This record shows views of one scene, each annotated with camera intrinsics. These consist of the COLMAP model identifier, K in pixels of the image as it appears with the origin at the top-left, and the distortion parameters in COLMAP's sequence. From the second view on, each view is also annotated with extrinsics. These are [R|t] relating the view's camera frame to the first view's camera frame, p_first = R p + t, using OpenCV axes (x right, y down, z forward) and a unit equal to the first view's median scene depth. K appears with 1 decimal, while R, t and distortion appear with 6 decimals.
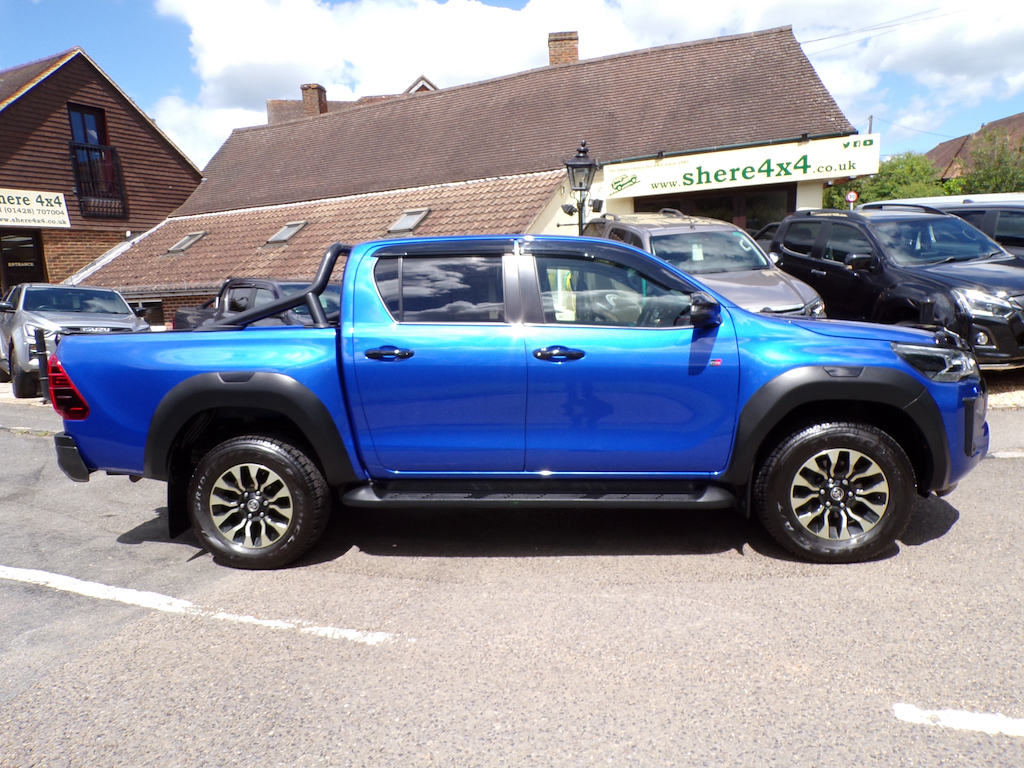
lens RADIAL K [[790.8, 0, 512.0], [0, 790.8, 384.0], [0, 0, 1]] dist [0.001392, 0.001085]
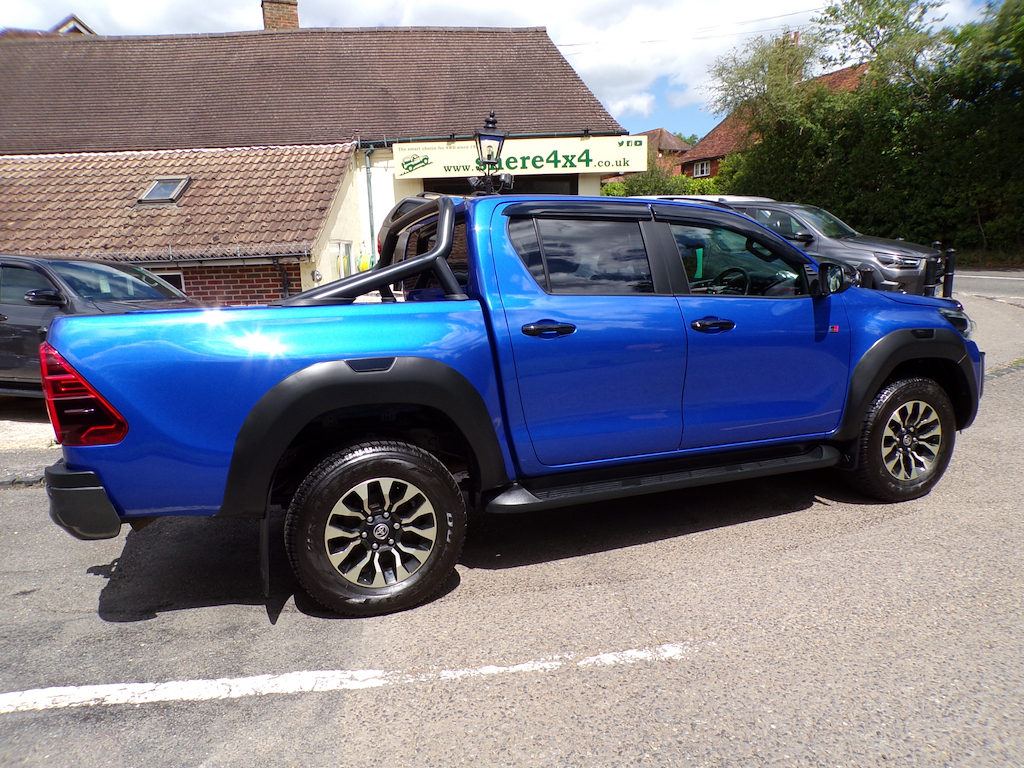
lens RADIAL K [[781.5, 0, 512.0], [0, 781.5, 384.0], [0, 0, 1]] dist [0.015475, 0.003910]
pose [[0.870318, -0.061486, 0.488637, -0.567790], [0.057862, 0.998070, 0.022529, -0.000047], [-0.489080, 0.008666, 0.872196, 0.263921]]
